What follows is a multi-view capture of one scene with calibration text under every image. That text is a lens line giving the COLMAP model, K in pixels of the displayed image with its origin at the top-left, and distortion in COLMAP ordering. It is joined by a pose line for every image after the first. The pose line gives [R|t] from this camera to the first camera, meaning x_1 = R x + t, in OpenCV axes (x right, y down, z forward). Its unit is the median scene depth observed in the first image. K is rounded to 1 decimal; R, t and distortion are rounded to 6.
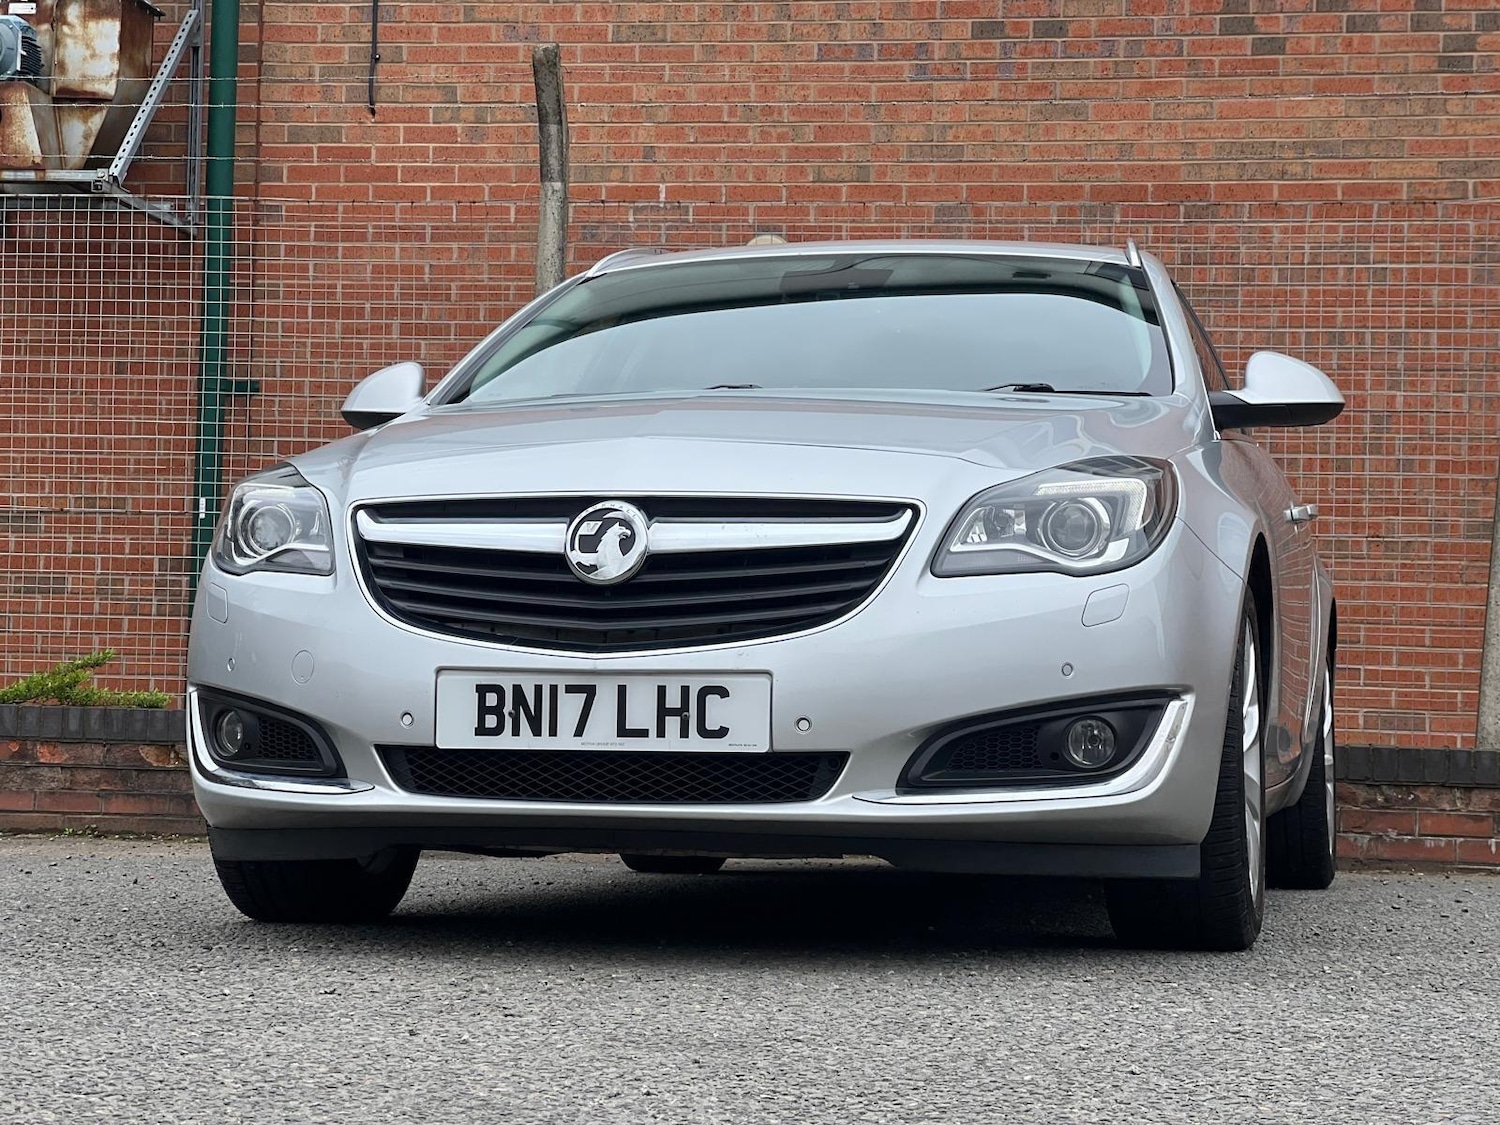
lens RADIAL K [[3285.9, 0, 718.0], [0, 3285.9, 548.3], [0, 0, 1]] dist [0.205839, 0.000000]
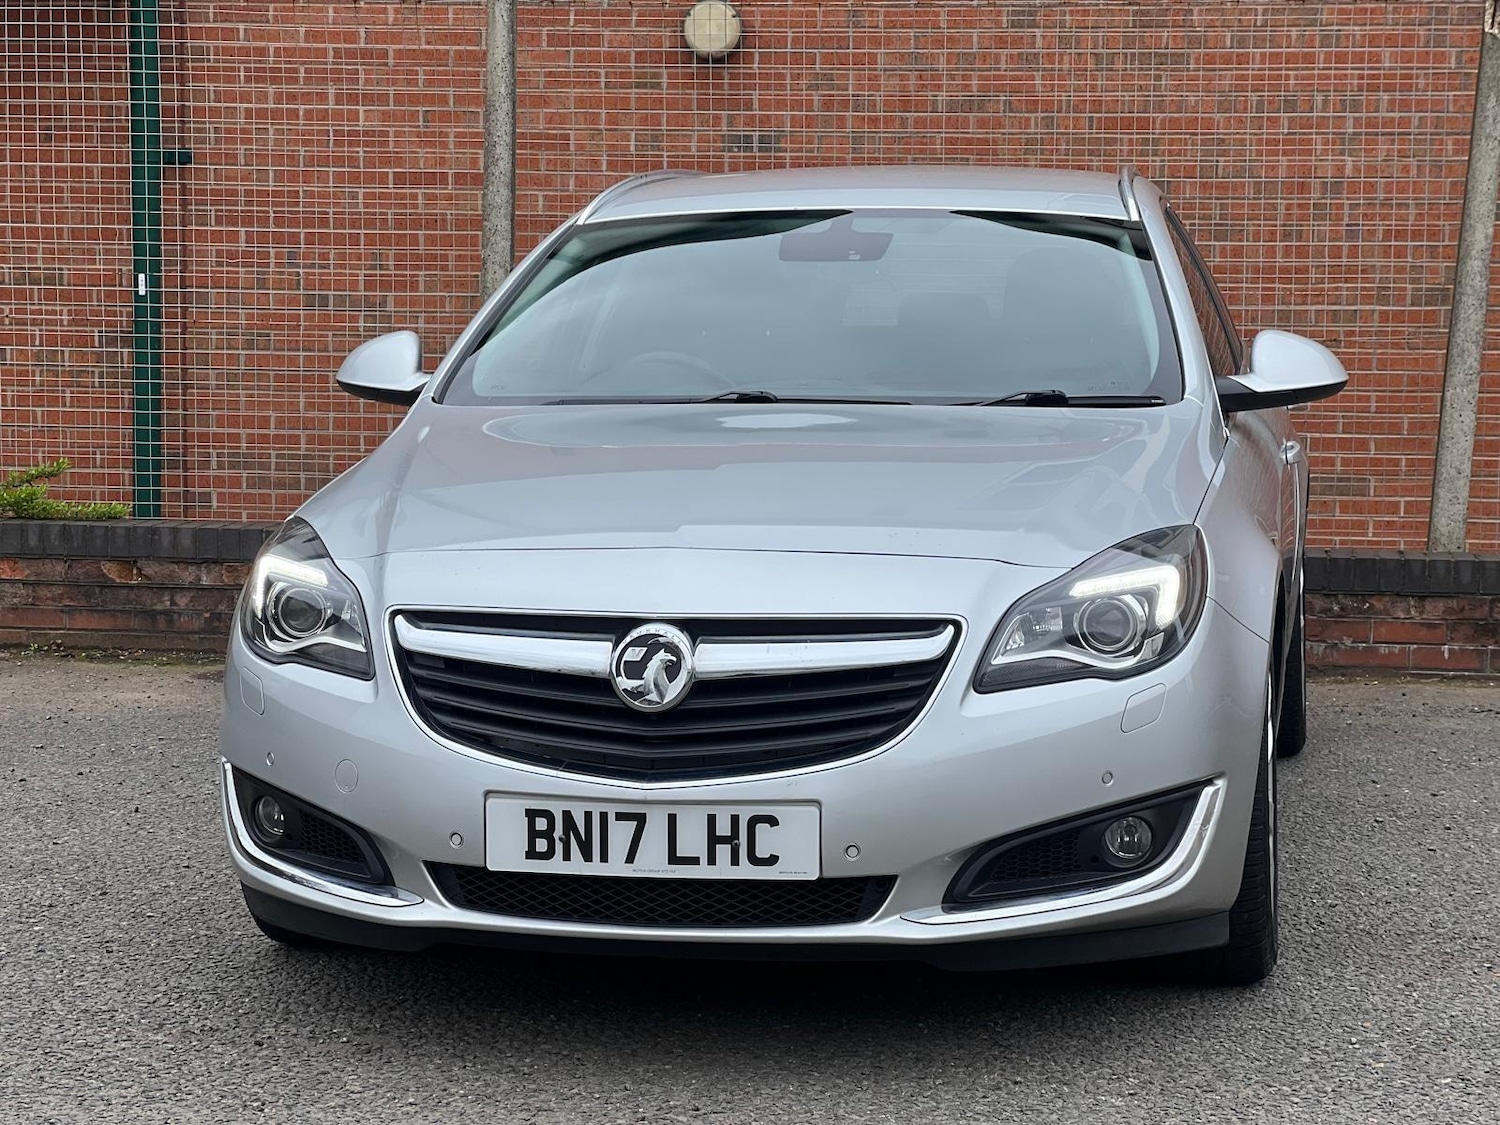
lens RADIAL K [[3285.9, 0, 737.1], [0, 3285.9, 560.4], [0, 0, 1]] dist [0.205839, 0.000000]
pose [[0.999033, -0.021492, 0.038351, -0.045047], [0.015619, 0.988961, 0.147351, -0.179260], [-0.041095, -0.146610, 0.988340, 0.009553]]
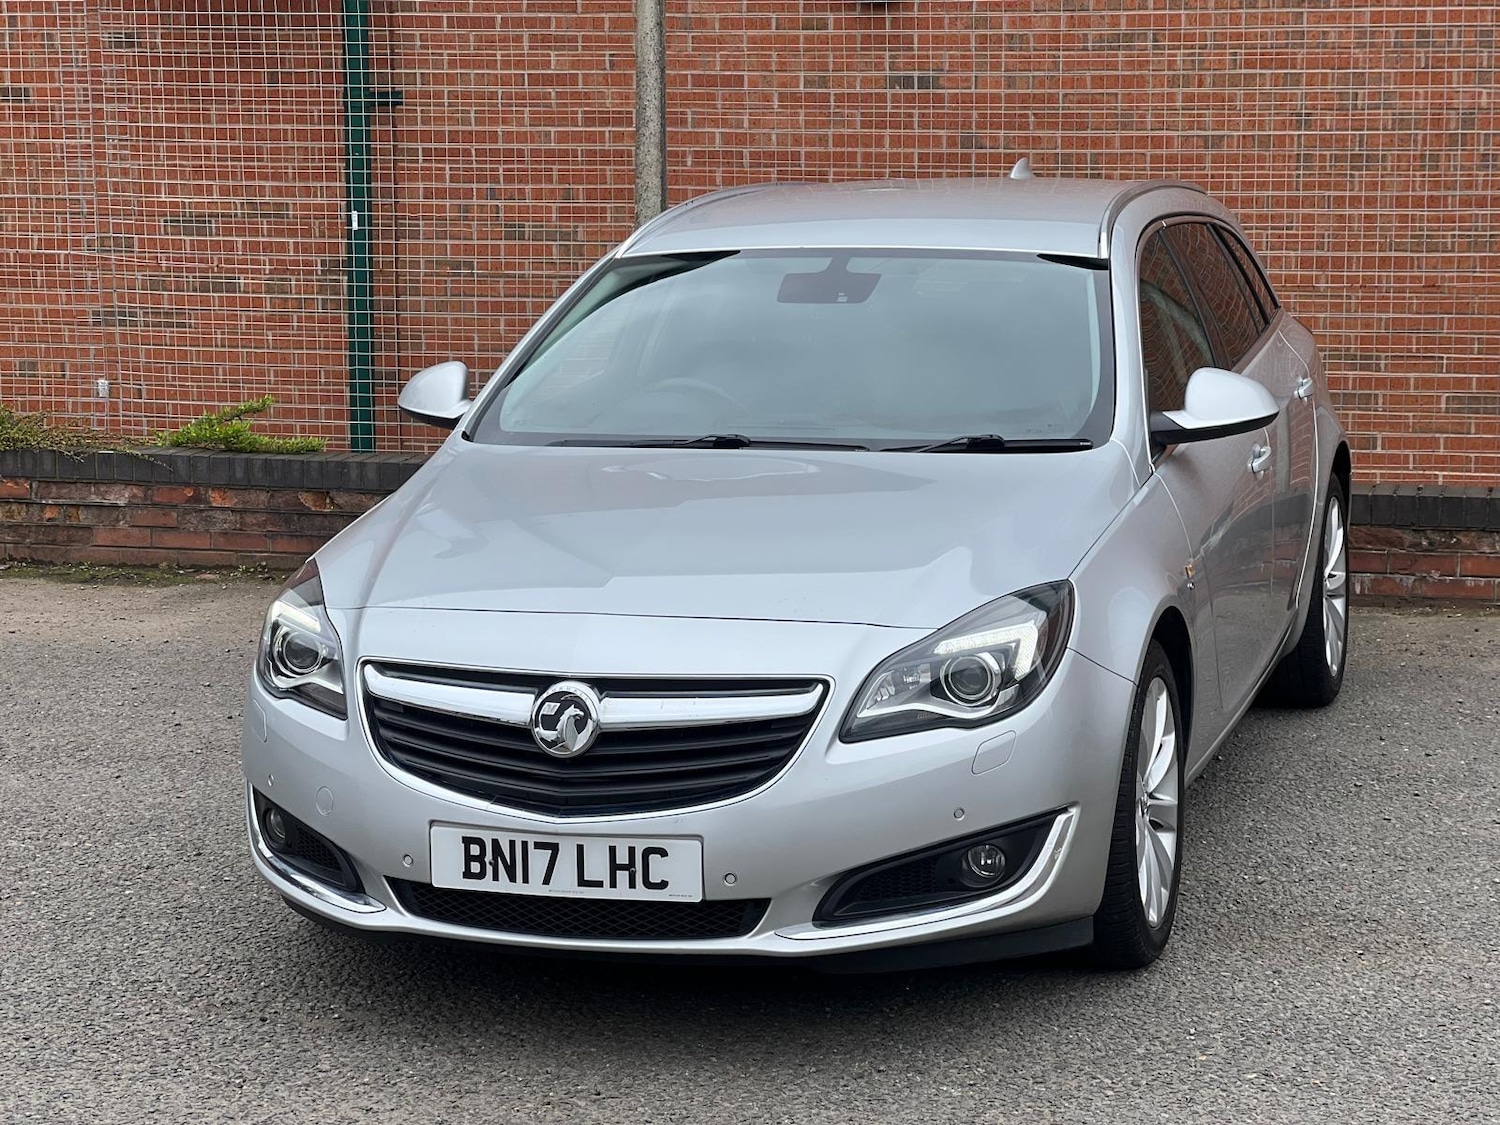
lens RADIAL K [[3285.9, 0, 745.3], [0, 3285.9, 553.8], [0, 0, 1]] dist [0.205839, 0.000000]
pose [[0.996780, -0.021704, -0.077190, 0.121963], [0.037261, 0.977791, 0.206242, -0.297804], [0.070999, -0.208454, 0.975452, -0.137311]]
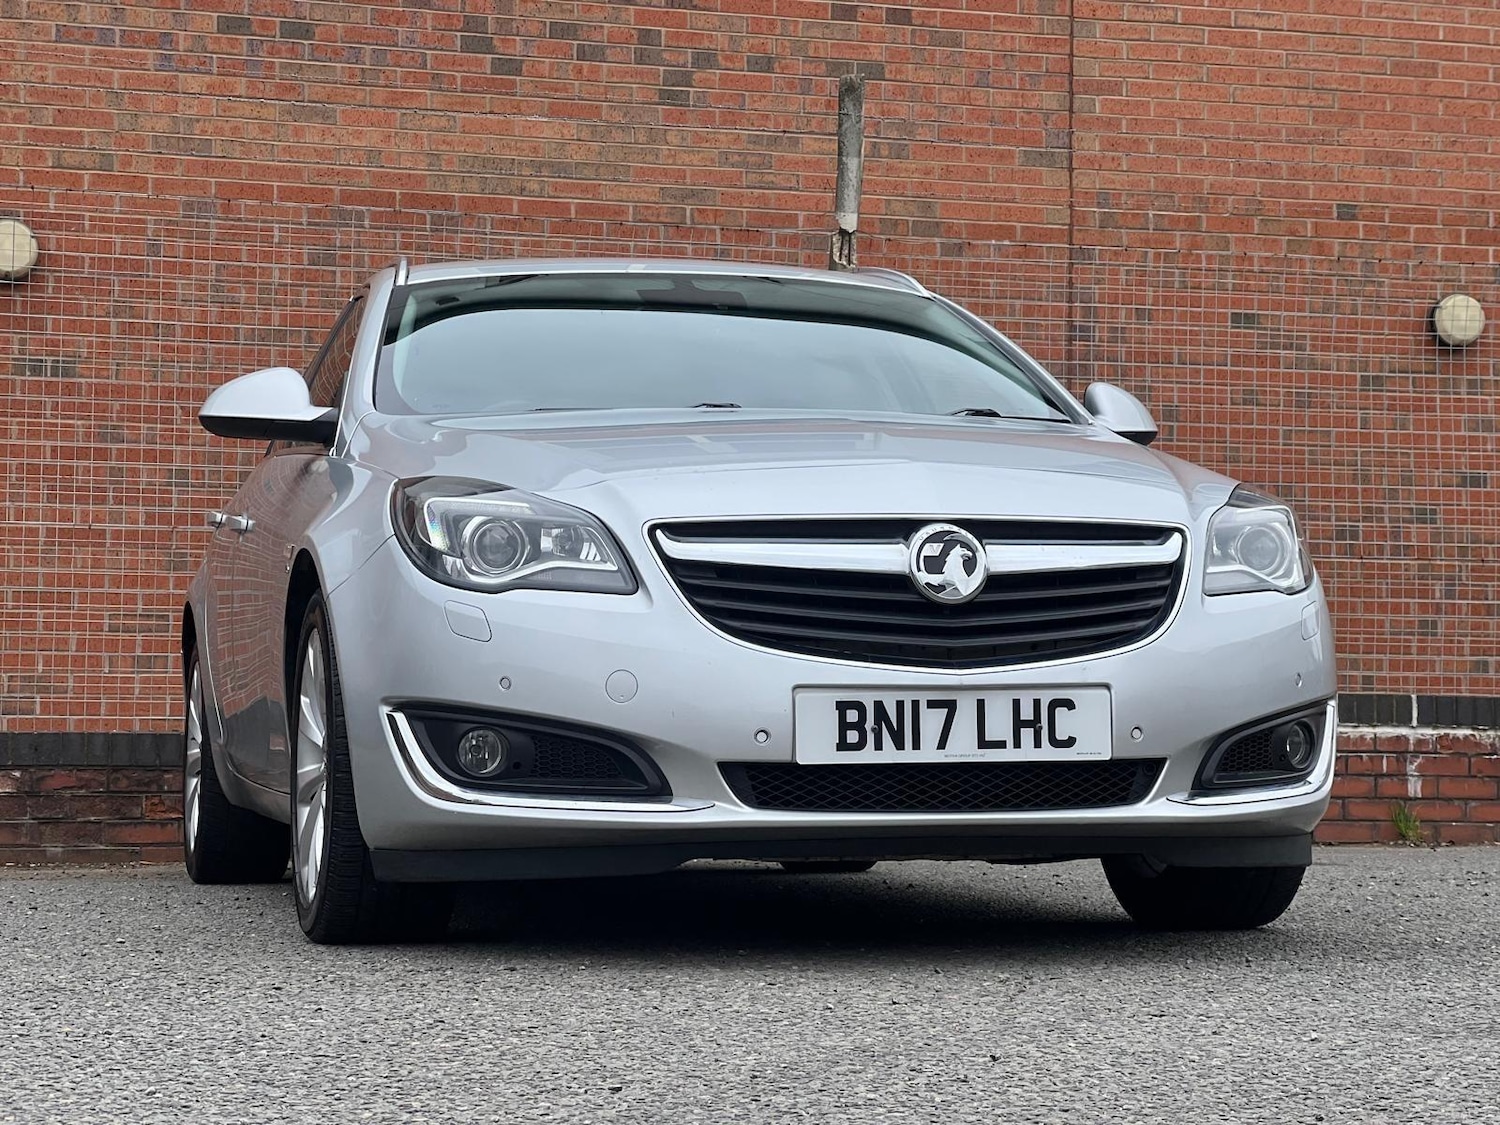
lens RADIAL K [[3285.9, 0, 750.8], [0, 3285.9, 548.7], [0, 0, 1]] dist [0.205839, 0.000000]
pose [[0.890620, 0.002445, 0.454741, -0.557696], [-0.004842, 0.999980, 0.004105, -0.010336], [-0.454722, -0.005858, 0.890614, 0.093300]]
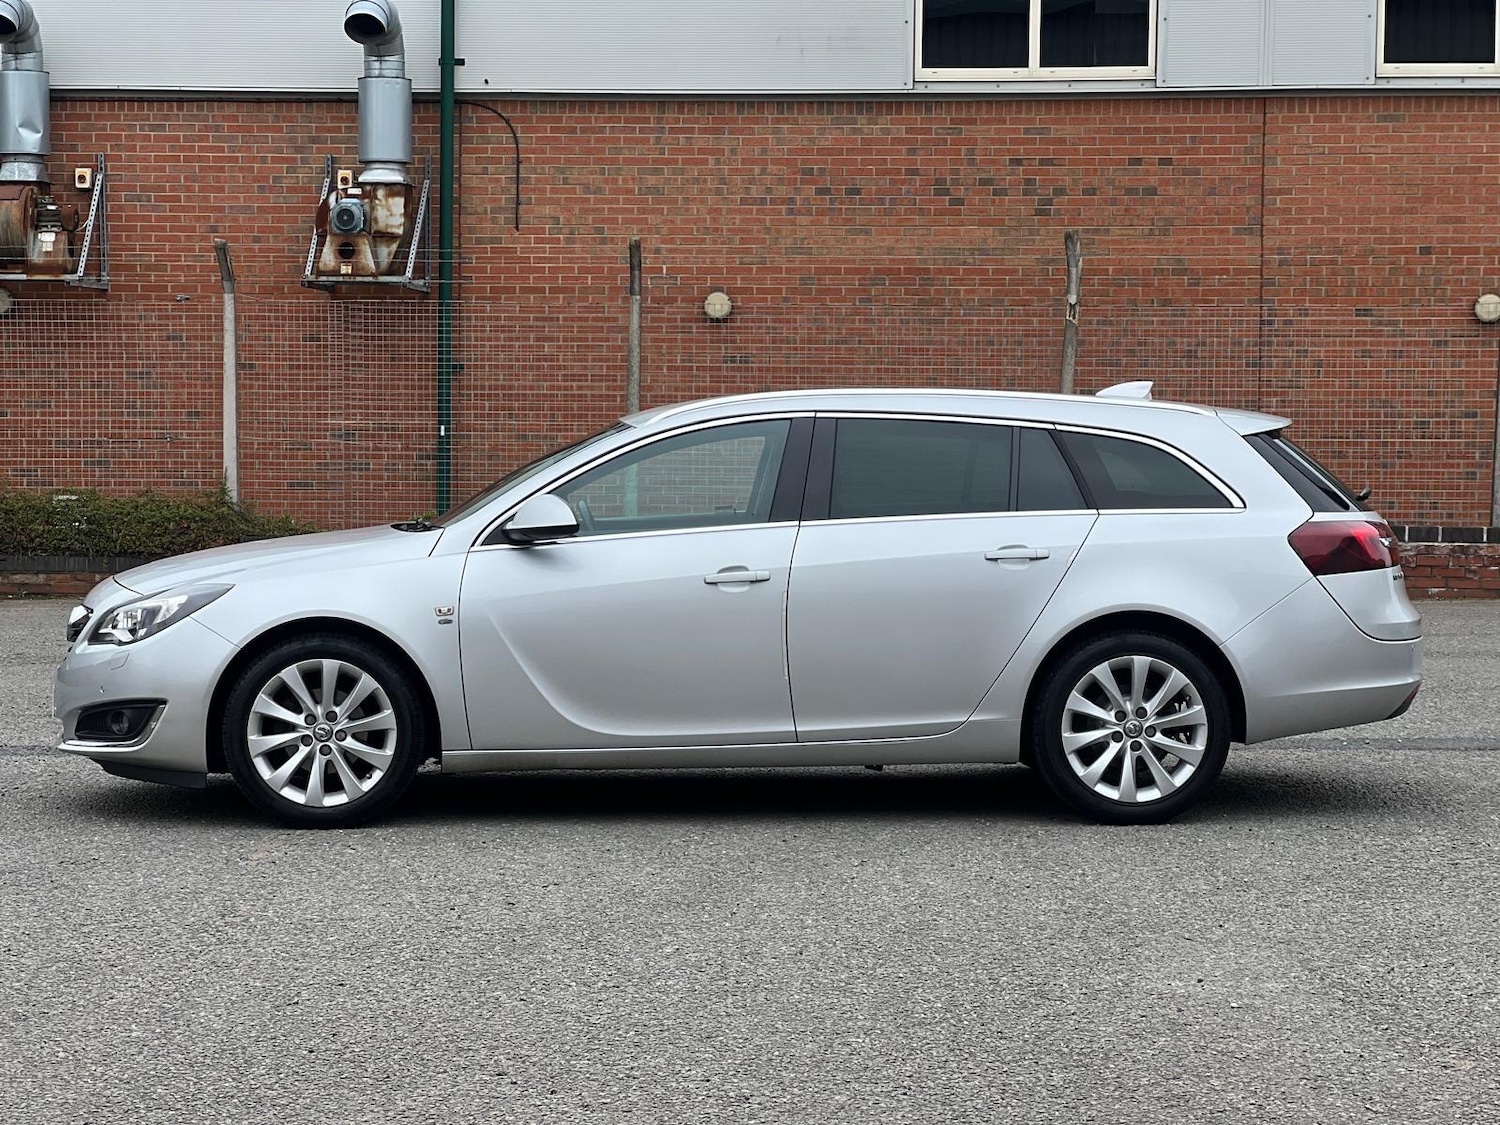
lens RADIAL K [[3617.3, 0, 744.7], [0, 3617.3, 568.1], [0, 0, 1]] dist [0.182313, 0.000000]
pose [[0.995120, -0.028600, 0.094439, -0.445672], [0.018405, 0.994076, 0.107118, -0.396626], [-0.096943, -0.104857, 0.989751, -2.992972]]
